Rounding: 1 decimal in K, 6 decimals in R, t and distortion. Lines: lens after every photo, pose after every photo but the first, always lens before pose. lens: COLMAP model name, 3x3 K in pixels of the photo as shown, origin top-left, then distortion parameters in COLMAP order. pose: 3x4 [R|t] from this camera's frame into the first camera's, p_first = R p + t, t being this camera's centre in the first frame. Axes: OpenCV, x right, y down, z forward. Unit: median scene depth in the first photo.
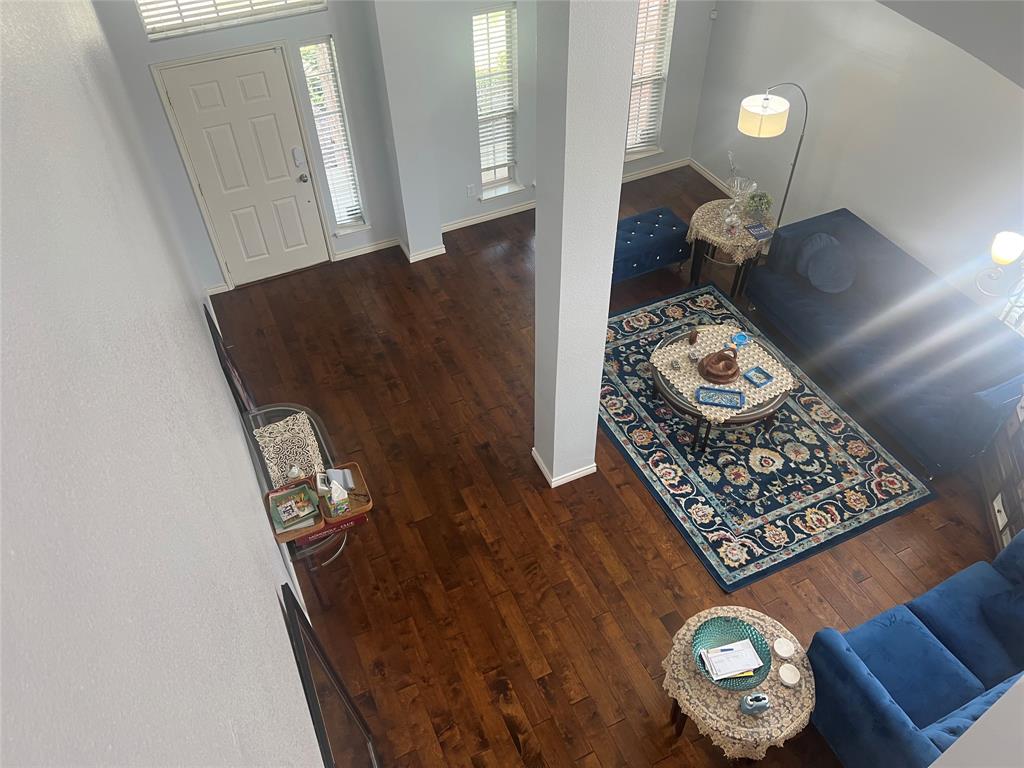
lens RADIAL K [[776.5, 0, 508.3], [0, 776.5, 386.5], [0, 0, 1]] dist [0.064613, -0.070969]
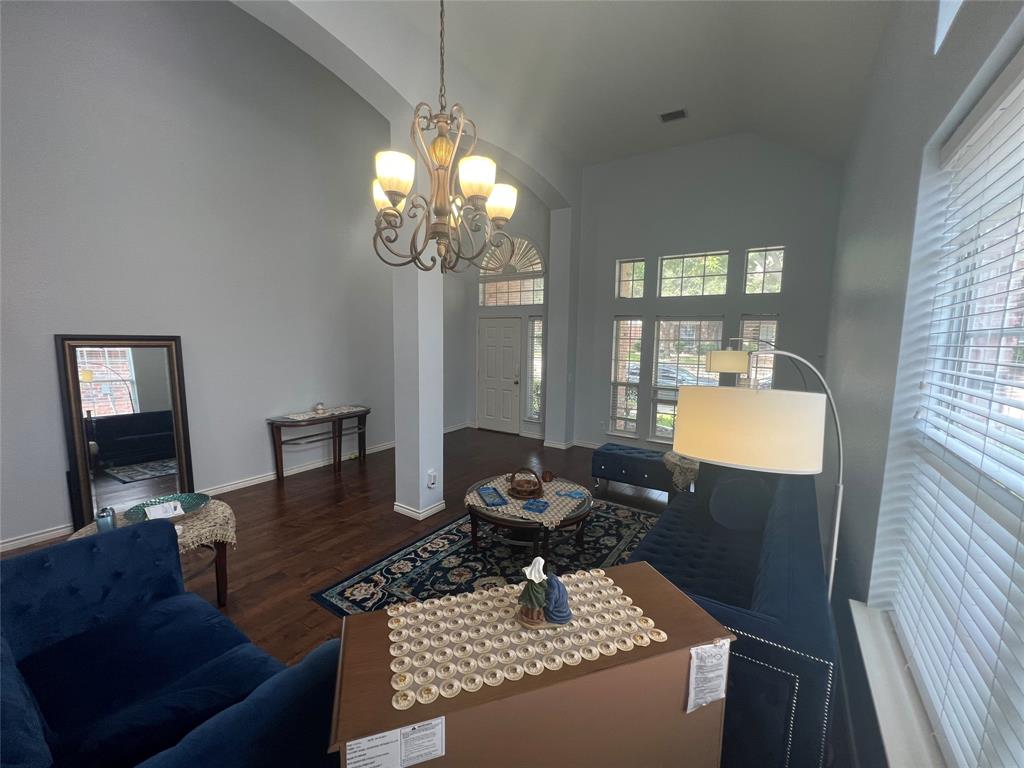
lens RADIAL K [[413.1, 0, 512.4], [0, 413.1, 382.2], [0, 0, 1]] dist [0.000244, -0.000967]
pose [[0.524140, 0.121340, -0.842944, 0.771937], [-0.621064, 0.731713, -0.280847, 0.041309], [0.582715, 0.670725, 0.458880, 0.654191]]
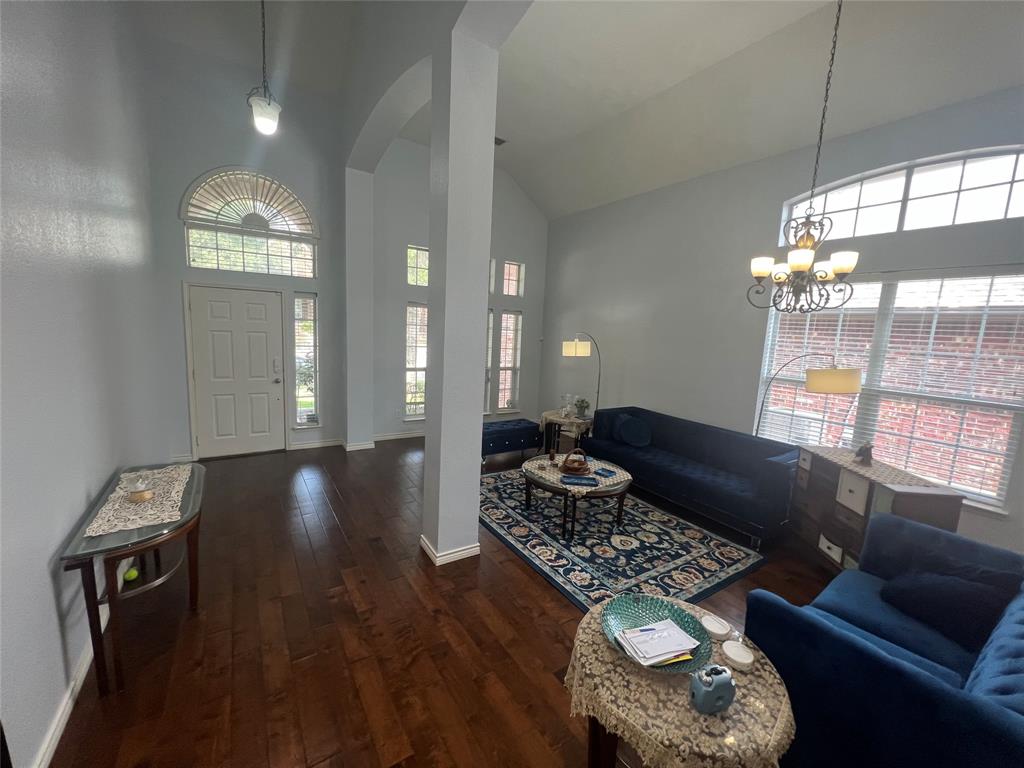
lens RADIAL K [[413.1, 0, 512.0], [0, 413.1, 381.6], [0, 0, 1]] dist [0.000244, -0.000967]
pose [[0.986427, 0.047738, 0.157106, 0.059036], [0.056968, 0.797873, -0.600128, 0.277219], [-0.154000, 0.600933, 0.784324, 0.423220]]
